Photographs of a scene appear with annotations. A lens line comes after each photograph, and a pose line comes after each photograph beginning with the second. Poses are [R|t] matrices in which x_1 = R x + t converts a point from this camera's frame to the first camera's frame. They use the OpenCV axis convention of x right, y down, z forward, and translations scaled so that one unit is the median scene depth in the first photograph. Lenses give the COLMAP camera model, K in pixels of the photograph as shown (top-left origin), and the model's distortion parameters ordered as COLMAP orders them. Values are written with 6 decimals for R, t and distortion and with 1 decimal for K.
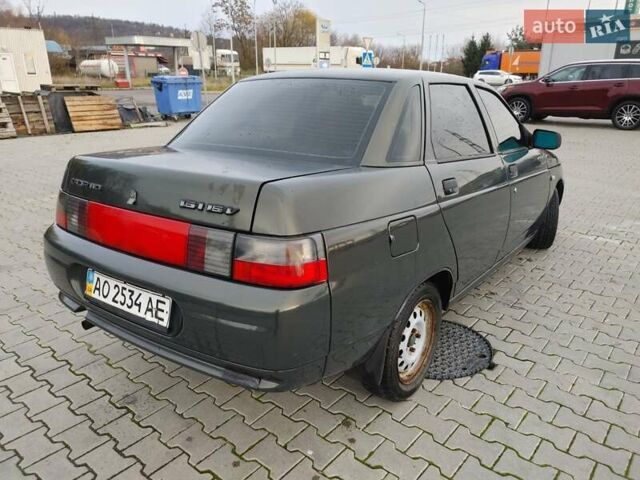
lens RADIAL K [[485.0, 0, 331.4], [0, 485.0, 240.3], [0, 0, 1]] dist [0.027655, -0.007260]
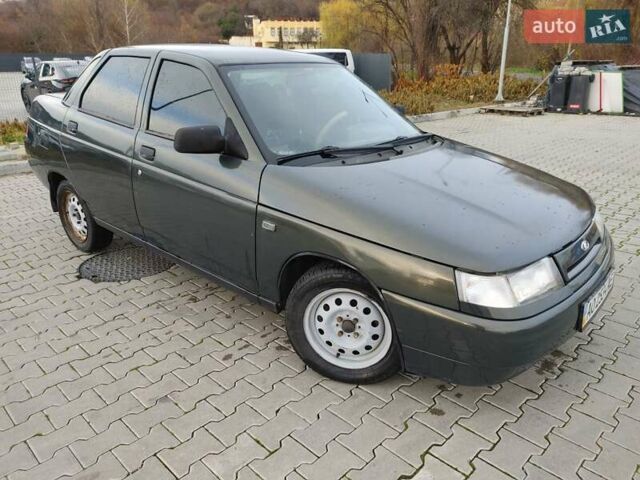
lens RADIAL K [[485.0, 0, 331.4], [0, 485.0, 240.3], [0, 0, 1]] dist [0.027655, -0.007260]
pose [[-0.074110, 0.352405, -0.932909, 0.314419], [-0.312129, 0.880283, 0.357321, -0.108758], [0.947145, 0.317668, 0.044758, 0.332774]]
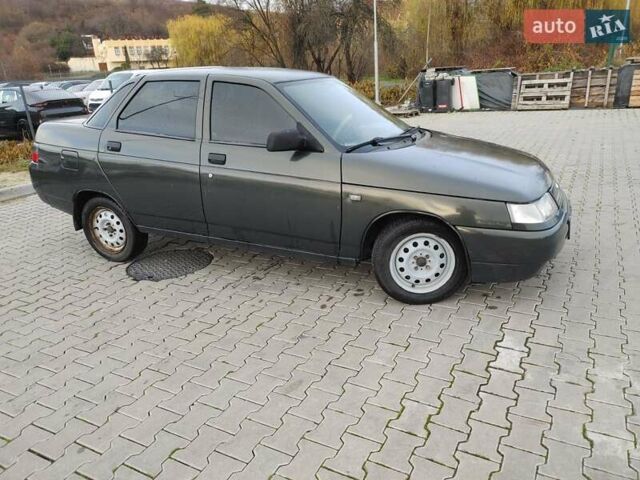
lens RADIAL K [[485.0, 0, 331.4], [0, 485.0, 240.3], [0, 0, 1]] dist [0.027655, -0.007260]
pose [[0.208775, 0.318531, -0.924636, 0.376037], [-0.262461, 0.929035, 0.260785, -0.081734], [0.942087, 0.188235, 0.277561, 0.240998]]
